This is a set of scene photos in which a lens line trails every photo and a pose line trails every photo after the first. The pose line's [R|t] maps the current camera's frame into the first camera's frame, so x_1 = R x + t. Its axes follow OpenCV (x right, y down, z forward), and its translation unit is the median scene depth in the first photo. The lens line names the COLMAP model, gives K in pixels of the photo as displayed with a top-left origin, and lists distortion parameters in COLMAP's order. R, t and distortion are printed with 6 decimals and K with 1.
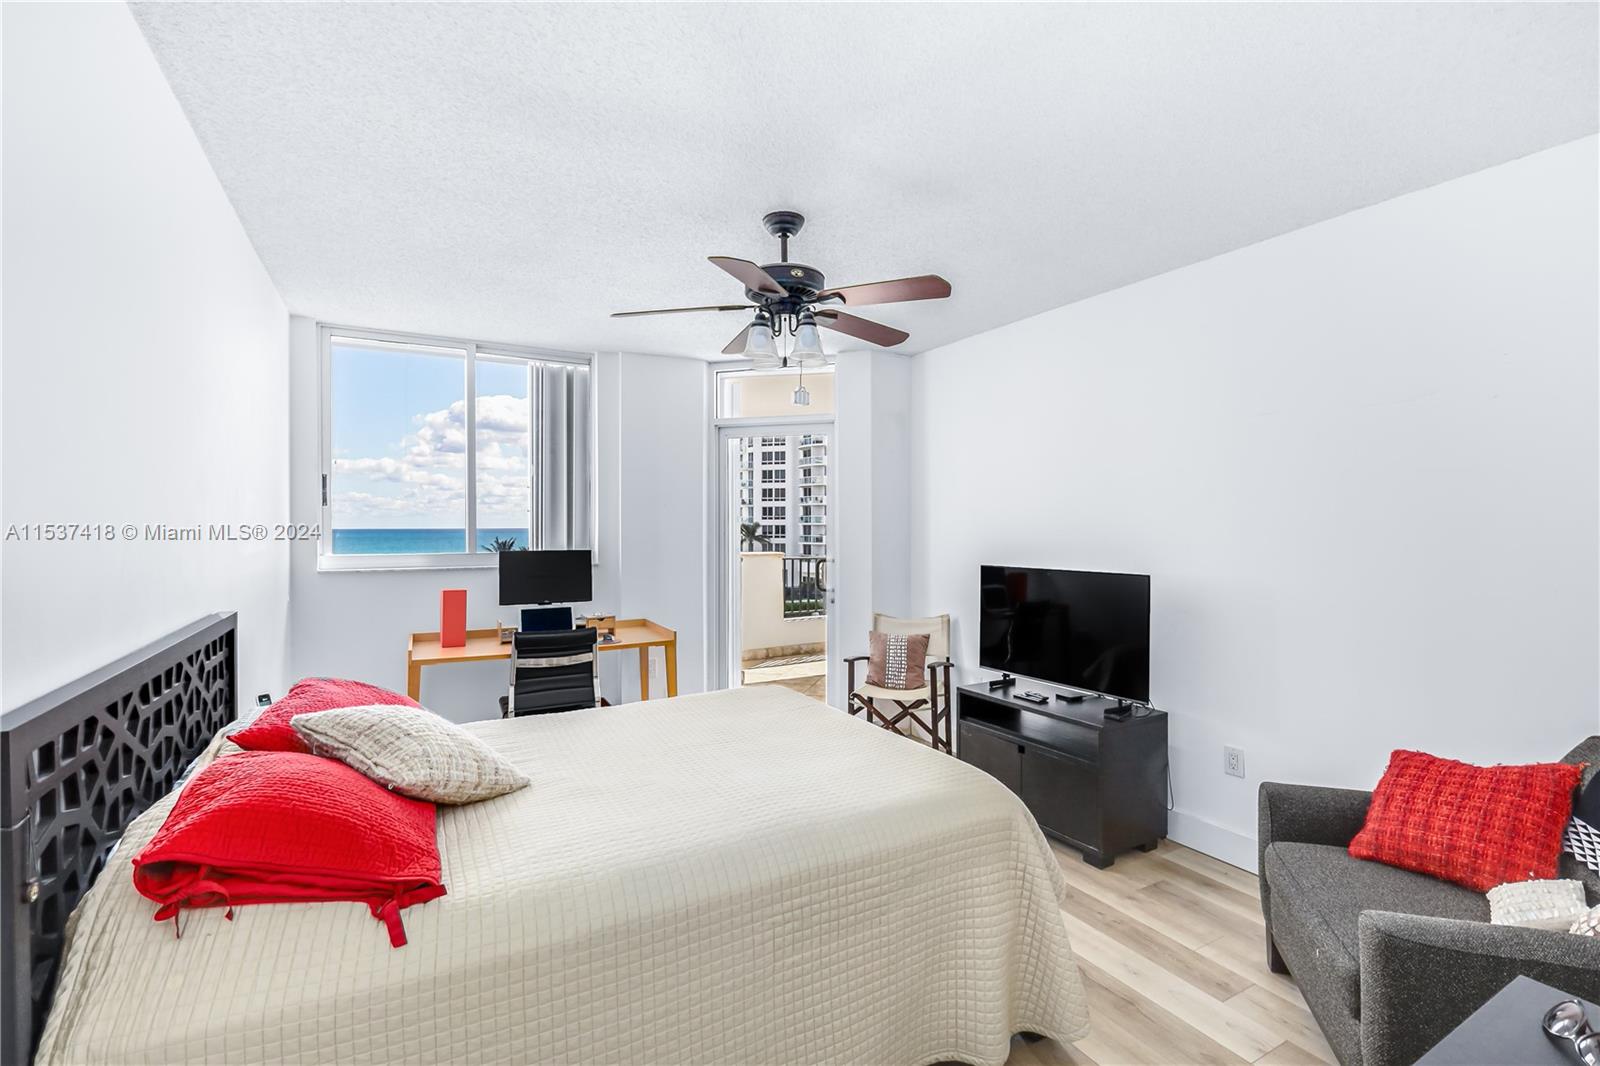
lens RADIAL K [[714.1, 0, 800.6], [0, 714.1, 531.8], [0, 0, 1]] dist [0.001557, -0.005092]
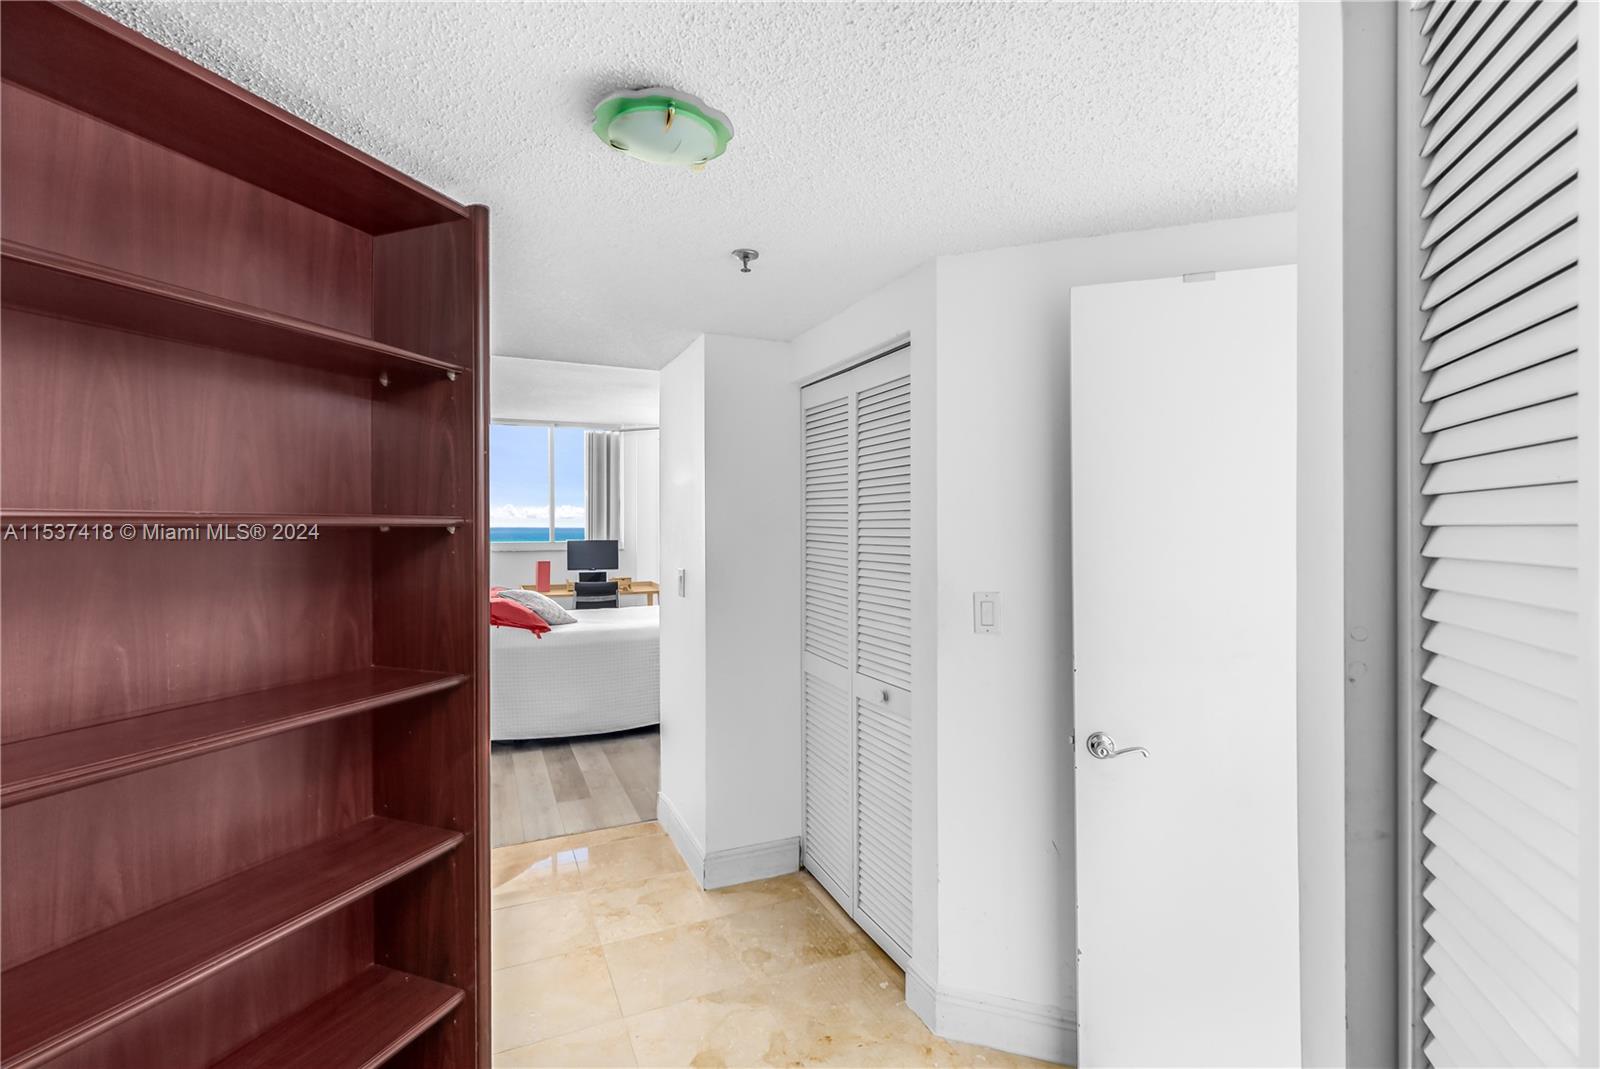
lens RADIAL K [[714.1, 0, 805.3], [0, 714.1, 528.9], [0, 0, 1]] dist [0.001557, -0.005092]
pose [[0.996567, 0.000521, -0.082794, 0.315718], [-0.000796, 0.999994, -0.003280, 0.002876], [0.082792, 0.003334, 0.996561, -0.724685]]
